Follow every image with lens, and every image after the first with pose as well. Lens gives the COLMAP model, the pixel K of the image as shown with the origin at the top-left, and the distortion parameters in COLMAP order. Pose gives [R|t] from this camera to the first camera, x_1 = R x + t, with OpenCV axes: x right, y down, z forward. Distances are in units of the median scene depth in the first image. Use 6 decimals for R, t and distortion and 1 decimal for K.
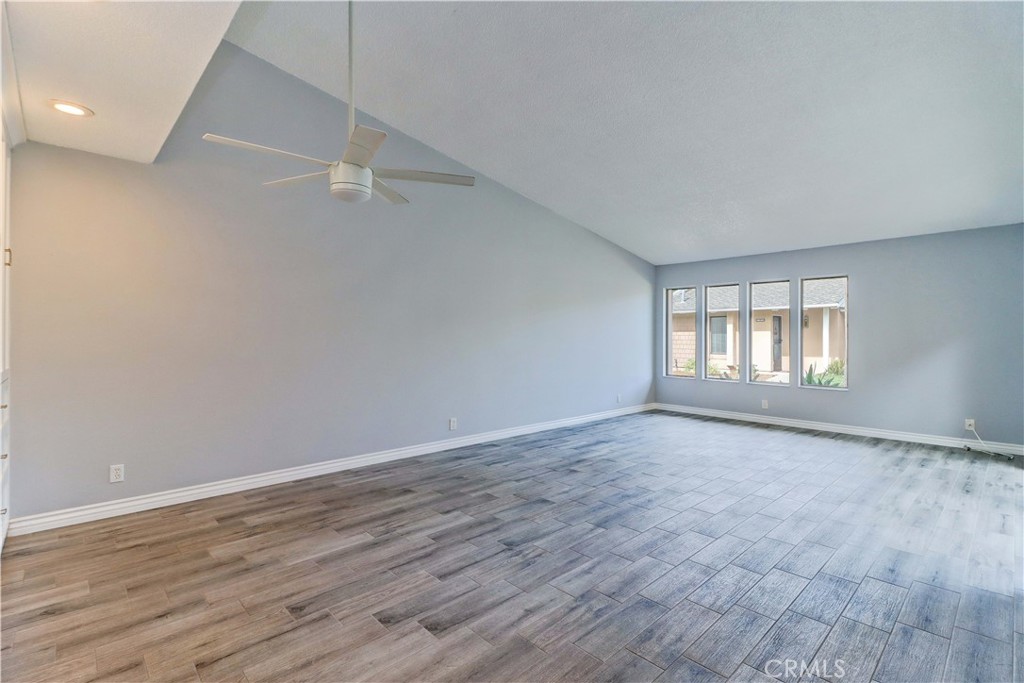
lens RADIAL K [[473.5, 0, 513.9], [0, 473.5, 336.6], [0, 0, 1]] dist [0.014132, -0.010240]
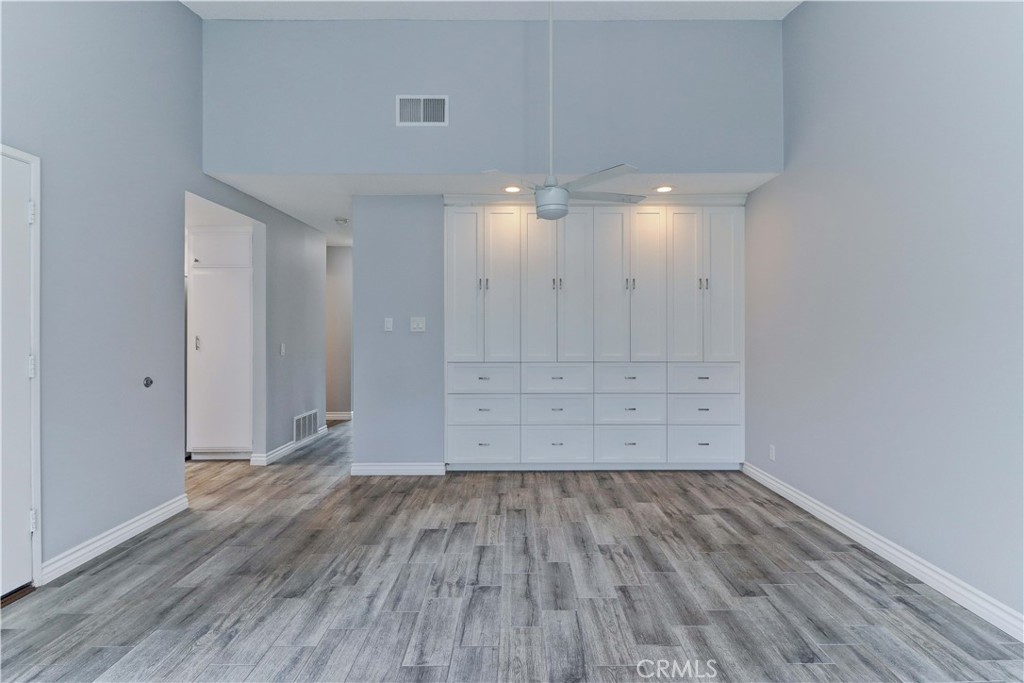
lens RADIAL K [[542.9, 0, 521.9], [0, 542.9, 328.2], [0, 0, 1]] dist [0.004315, -0.006900]
pose [[-0.678880, -0.009824, -0.734184, 0.610811], [-0.003616, 0.999943, -0.010036, 0.001174], [0.734241, -0.004159, -0.678877, 1.621282]]
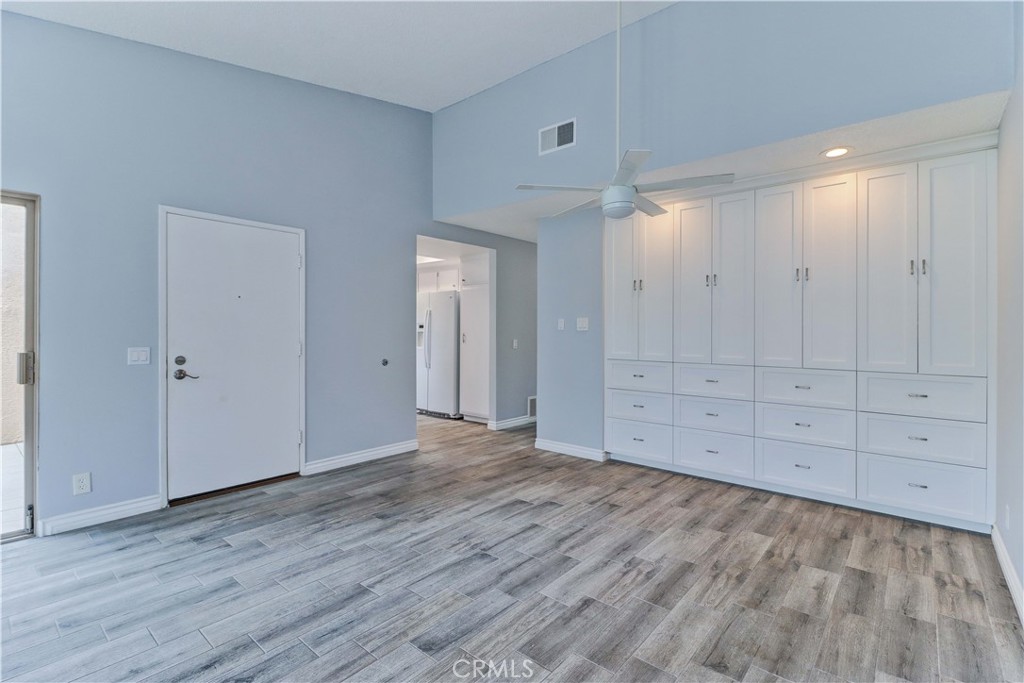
lens RADIAL K [[473.5, 0, 515.3], [0, 473.5, 332.1], [0, 0, 1]] dist [0.014132, -0.010240]
pose [[-0.993610, -0.008774, -0.112526, 0.037942], [-0.009252, 0.999950, 0.003722, -0.003294], [0.112488, 0.004739, -0.993642, 1.859179]]
